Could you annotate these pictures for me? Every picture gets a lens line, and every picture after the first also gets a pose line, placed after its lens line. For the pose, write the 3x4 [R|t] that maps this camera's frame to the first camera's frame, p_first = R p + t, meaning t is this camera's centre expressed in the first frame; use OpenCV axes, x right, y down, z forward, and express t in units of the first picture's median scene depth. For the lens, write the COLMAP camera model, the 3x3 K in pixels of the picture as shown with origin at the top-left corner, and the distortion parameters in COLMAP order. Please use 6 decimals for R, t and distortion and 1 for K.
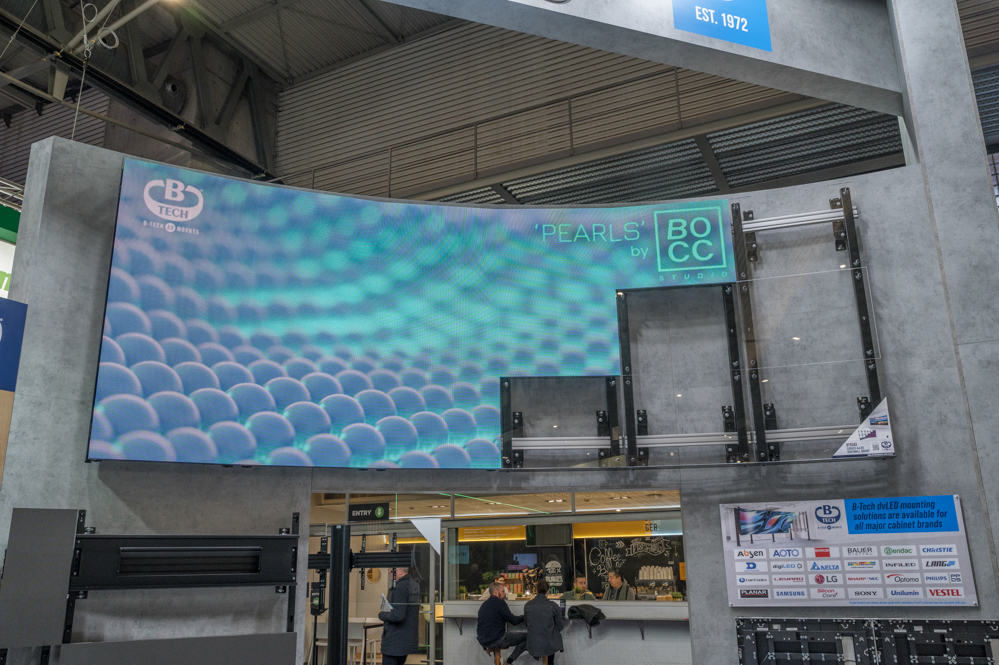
lens RADIAL K [[791.1, 0, 497.2], [0, 791.1, 333.5], [0, 0, 1]] dist [0.011656, 0.003084]
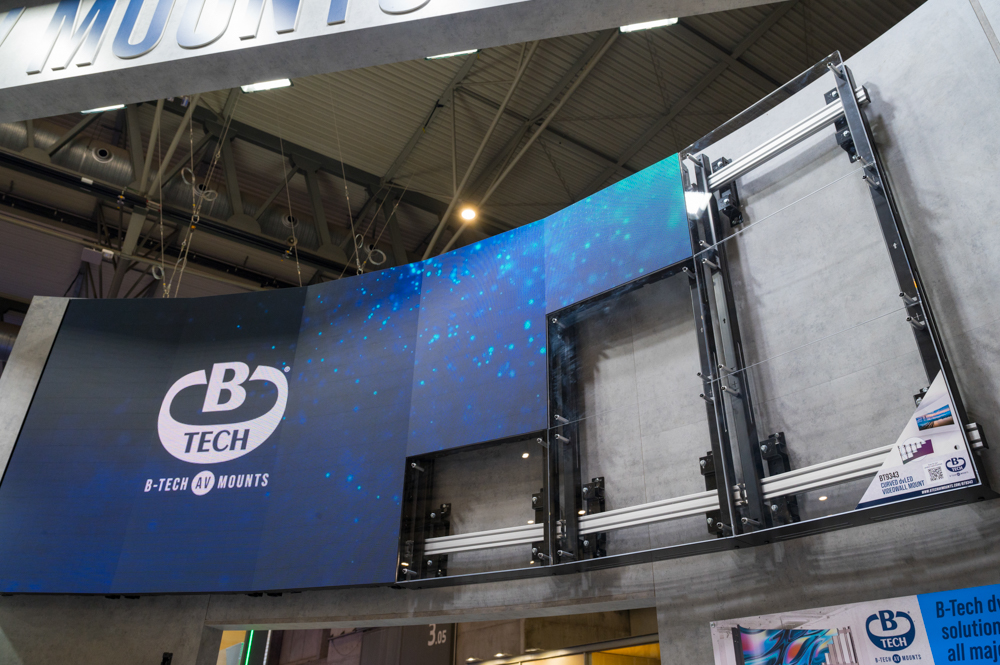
lens RADIAL K [[731.5, 0, 501.6], [0, 731.5, 310.3], [0, 0, 1]] dist [0.005303, -0.000005]
pose [[0.849125, -0.245505, -0.467668, 0.452988], [0.113058, 0.949372, -0.293104, 0.139883], [0.515950, 0.196009, 0.833892, 0.439631]]
